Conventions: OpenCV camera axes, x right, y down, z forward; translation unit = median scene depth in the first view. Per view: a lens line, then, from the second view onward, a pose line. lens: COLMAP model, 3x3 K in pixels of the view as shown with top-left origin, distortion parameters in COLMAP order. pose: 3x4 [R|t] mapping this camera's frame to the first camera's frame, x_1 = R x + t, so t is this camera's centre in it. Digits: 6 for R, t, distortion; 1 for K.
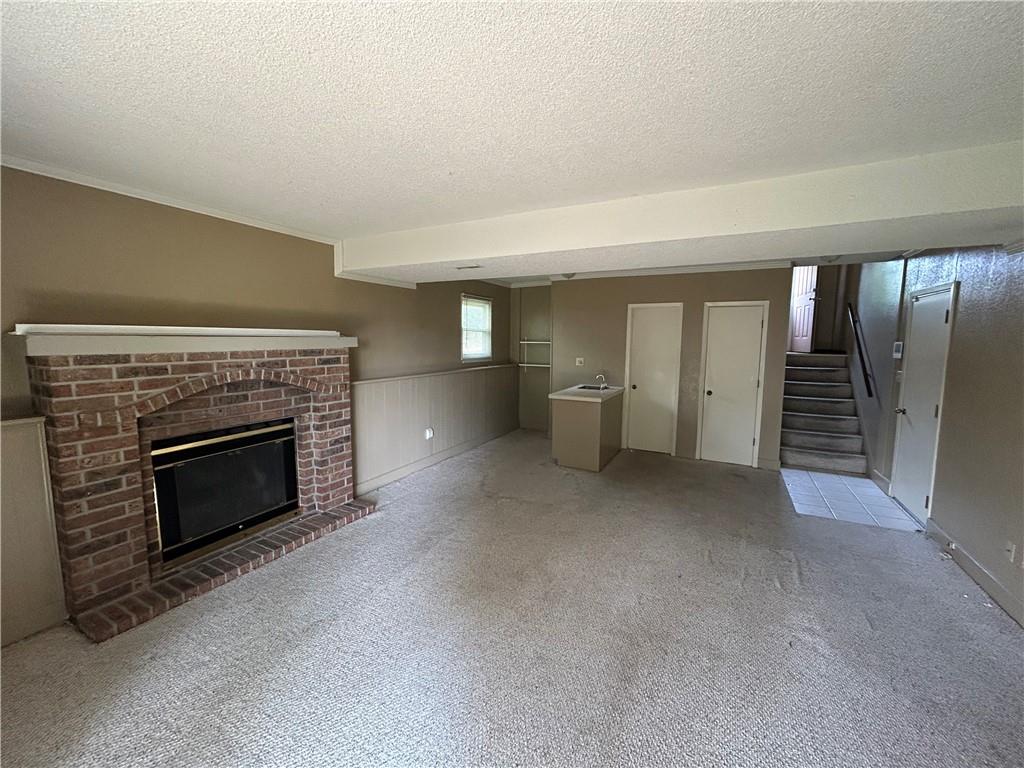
lens RADIAL K [[413.4, 0, 510.9], [0, 413.4, 382.7], [0, 0, 1]] dist [-0.000155, 0.000084]
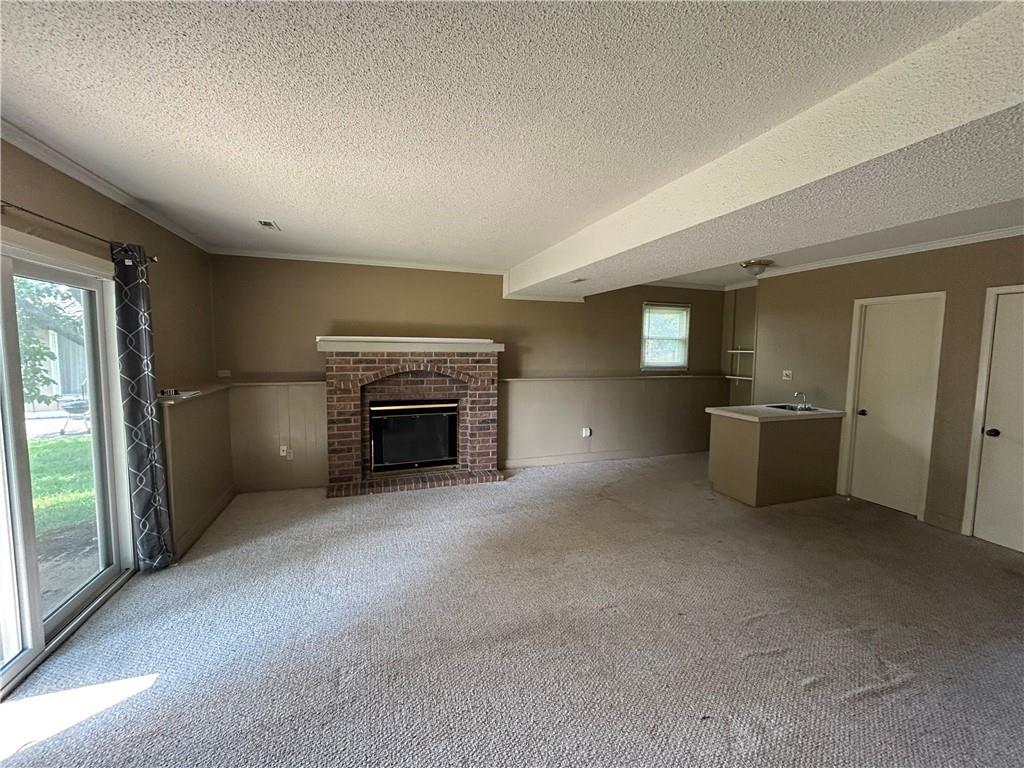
lens RADIAL K [[413.4, 0, 510.9], [0, 413.4, 382.7], [0, 0, 1]] dist [-0.000155, 0.000084]
pose [[0.729051, 0.058309, -0.681971, 0.573832], [-0.078343, 0.996925, 0.001486, 0.008510], [0.679961, 0.052344, 0.731378, 0.077785]]
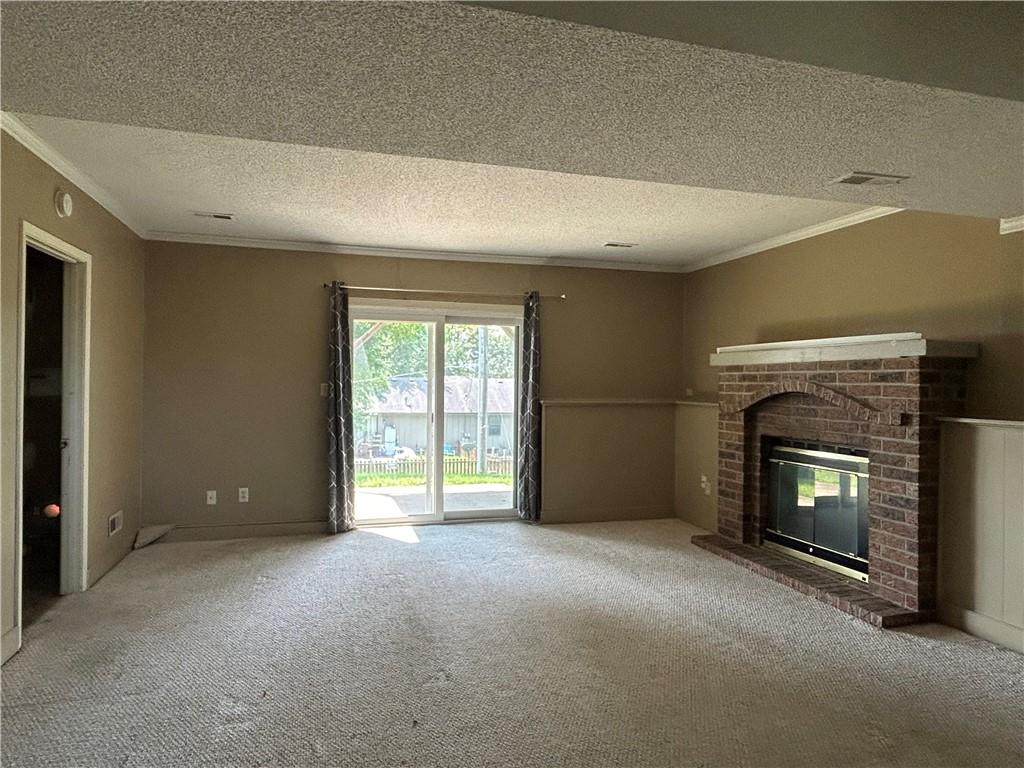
lens RADIAL K [[631.7, 0, 503.9], [0, 631.7, 381.4], [0, 0, 1]] dist [0.000986, -0.001694]
pose [[-0.726065, -0.017188, -0.687412, 0.752419], [-0.091524, 0.993208, 0.071836, -0.063299], [0.681508, 0.115072, -0.722707, 1.344910]]
